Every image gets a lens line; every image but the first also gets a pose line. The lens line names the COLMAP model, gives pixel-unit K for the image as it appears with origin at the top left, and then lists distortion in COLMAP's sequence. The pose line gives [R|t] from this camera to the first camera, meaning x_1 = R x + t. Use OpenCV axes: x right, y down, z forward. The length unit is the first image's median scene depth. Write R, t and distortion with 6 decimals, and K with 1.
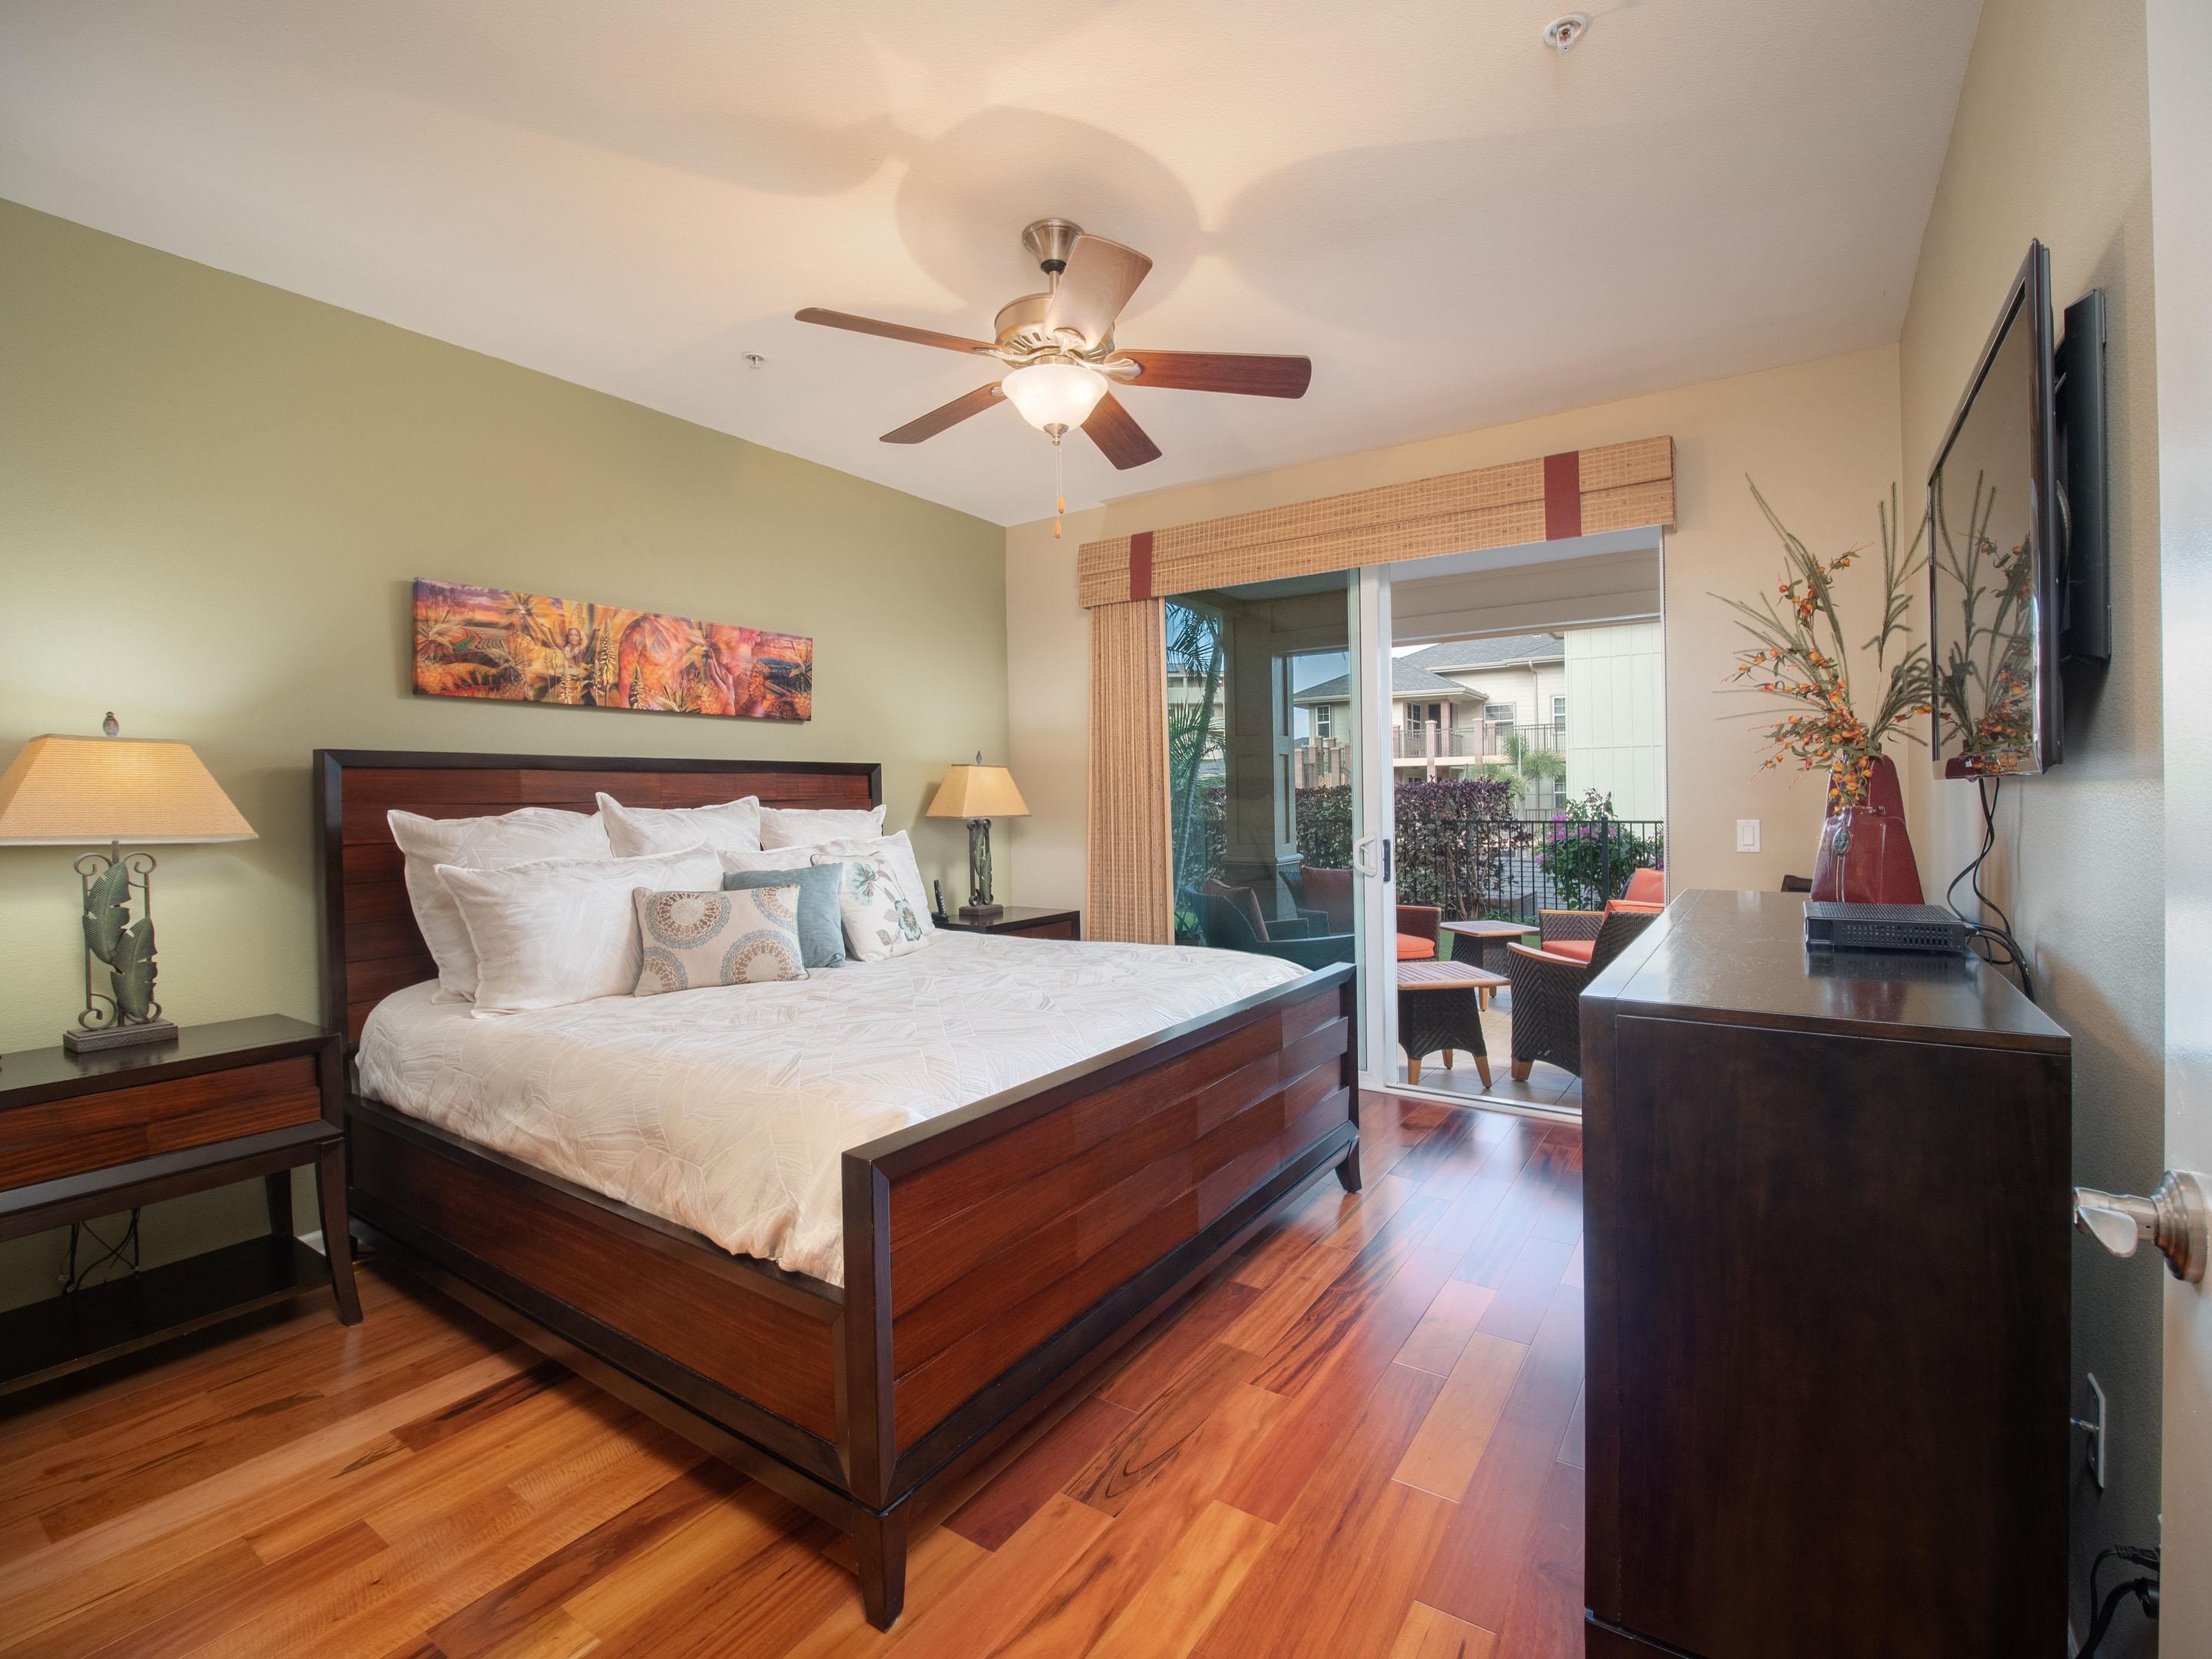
lens RADIAL K [[1008.8, 0, 1096.6], [0, 1008.8, 804.9], [0, 0, 1]] dist [-0.008945, -0.010403]
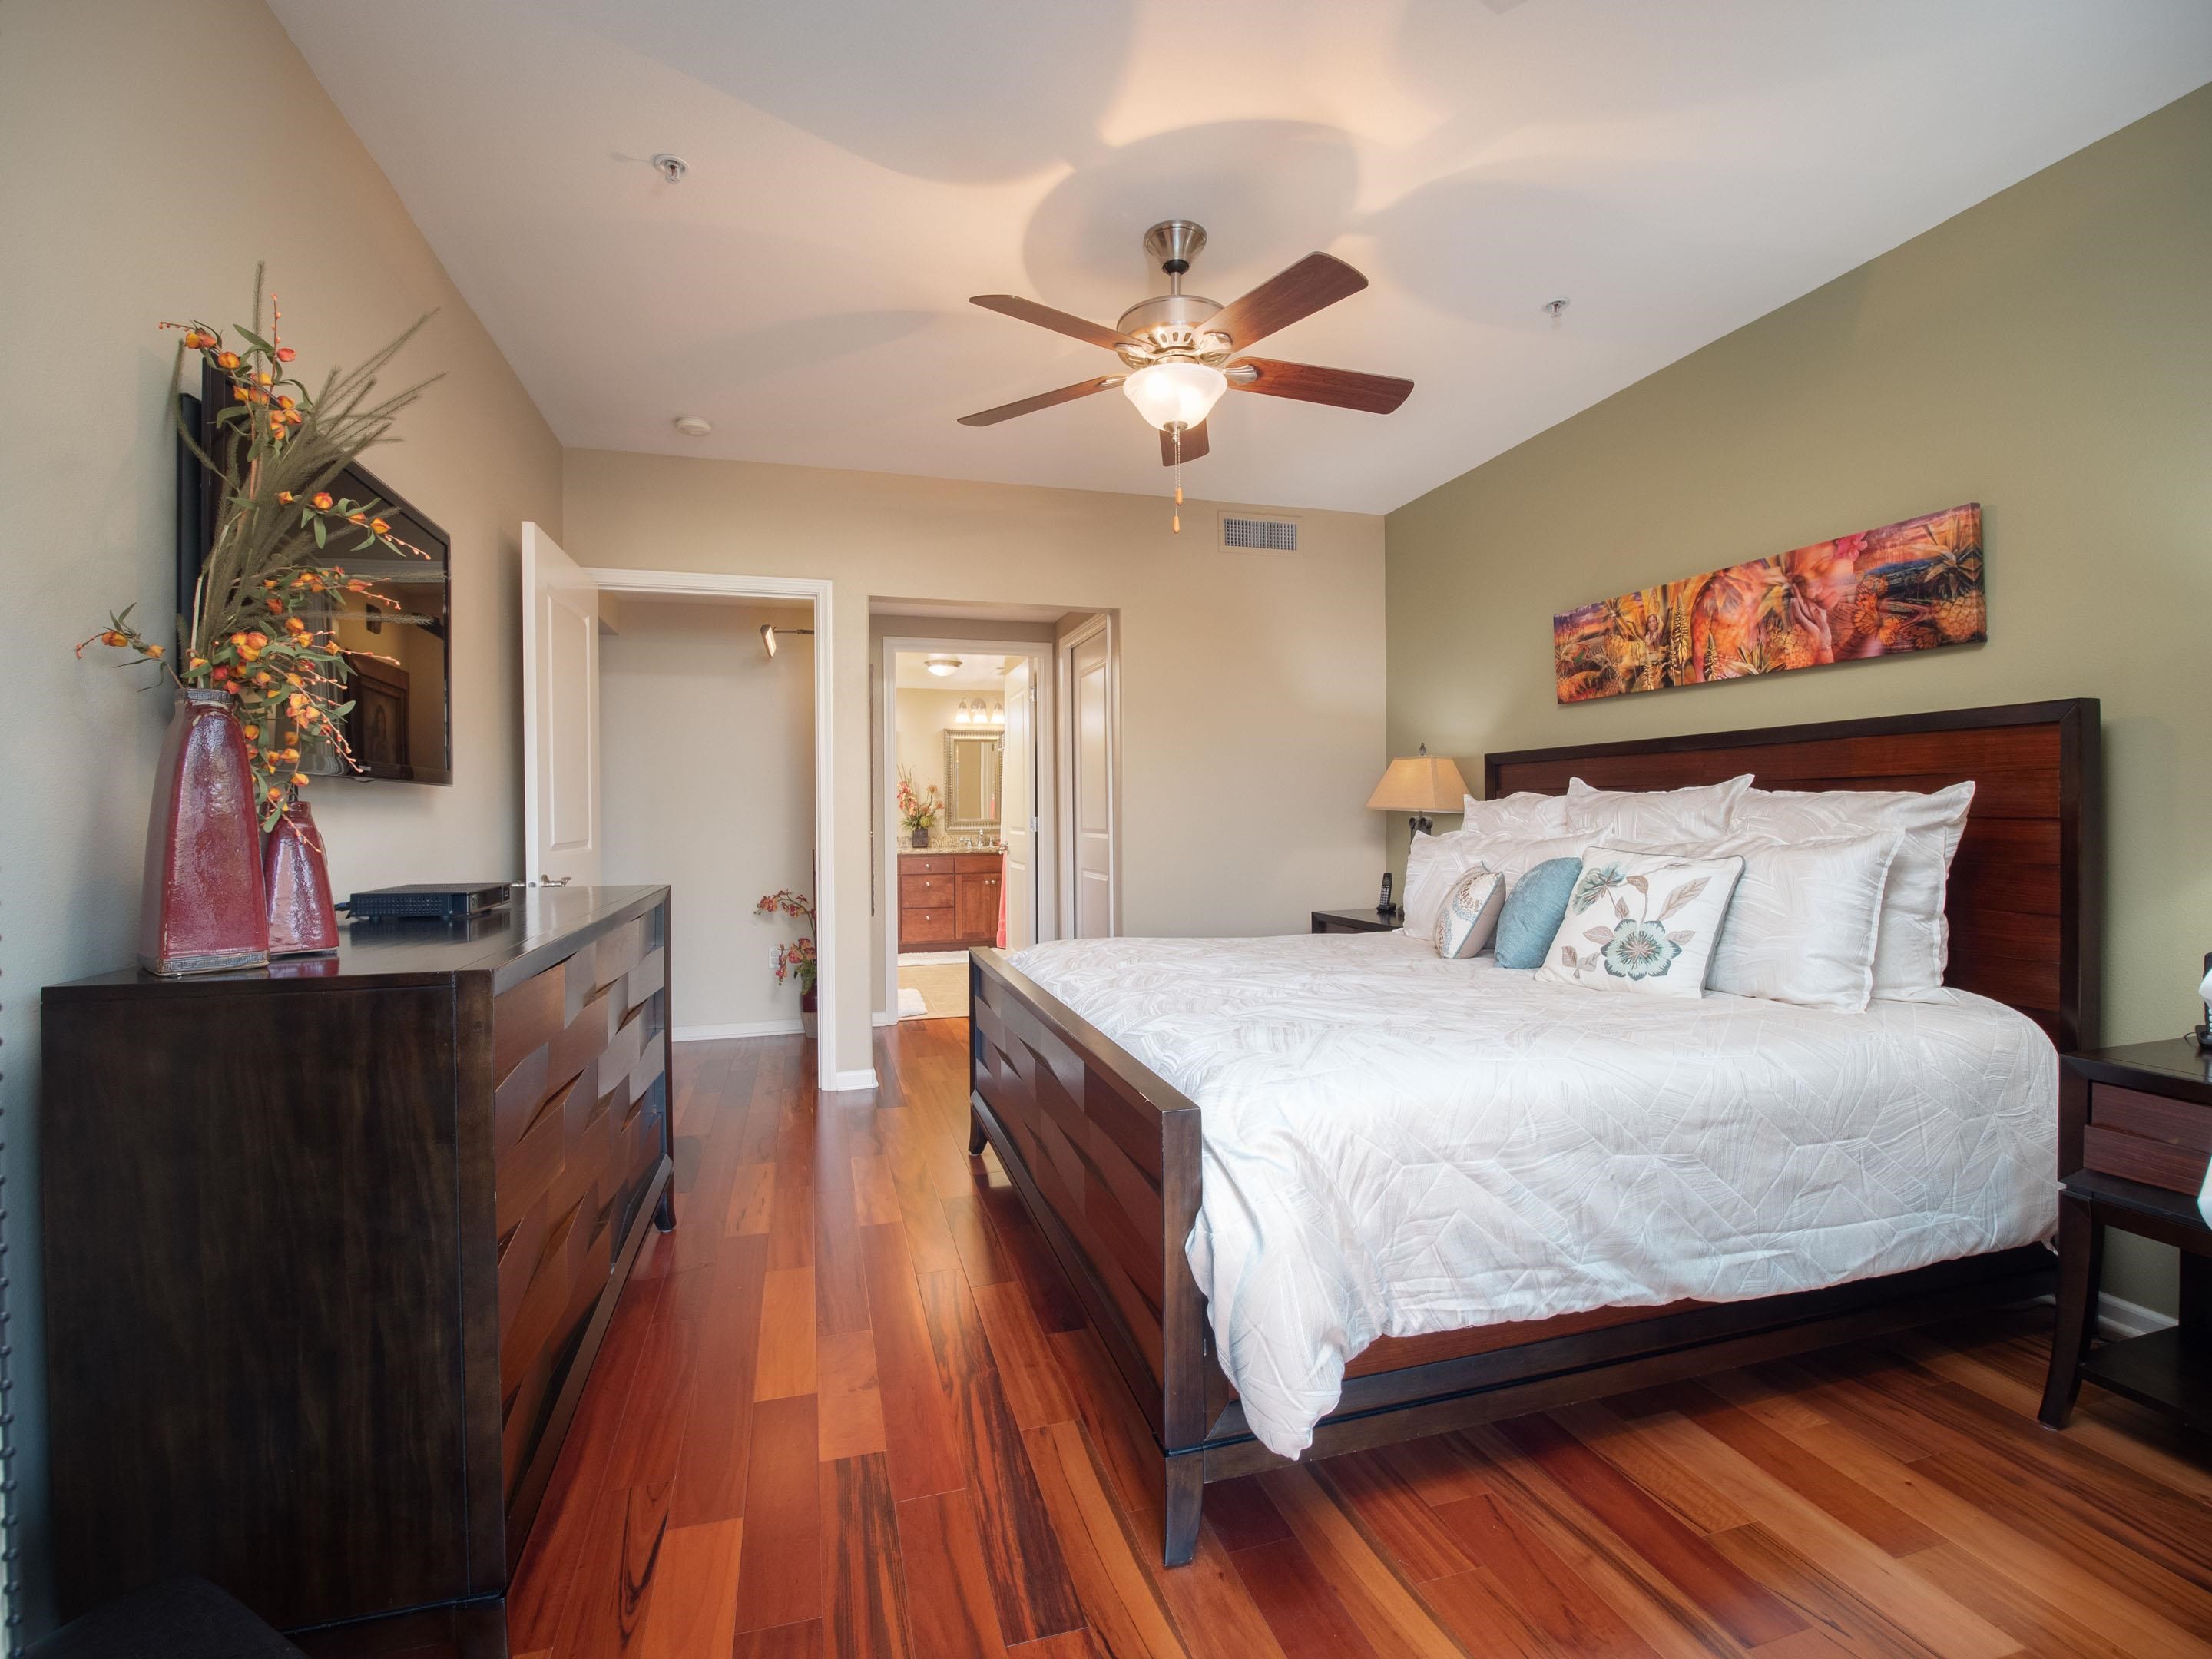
lens RADIAL K [[1008.8, 0, 1096.6], [0, 1008.8, 804.9], [0, 0, 1]] dist [-0.008945, -0.010403]
pose [[-0.633854, 0.014406, -0.773318, 0.589811], [0.015985, 0.999857, 0.005524, 0.001974], [0.773287, -0.008861, -0.633994, 1.138912]]
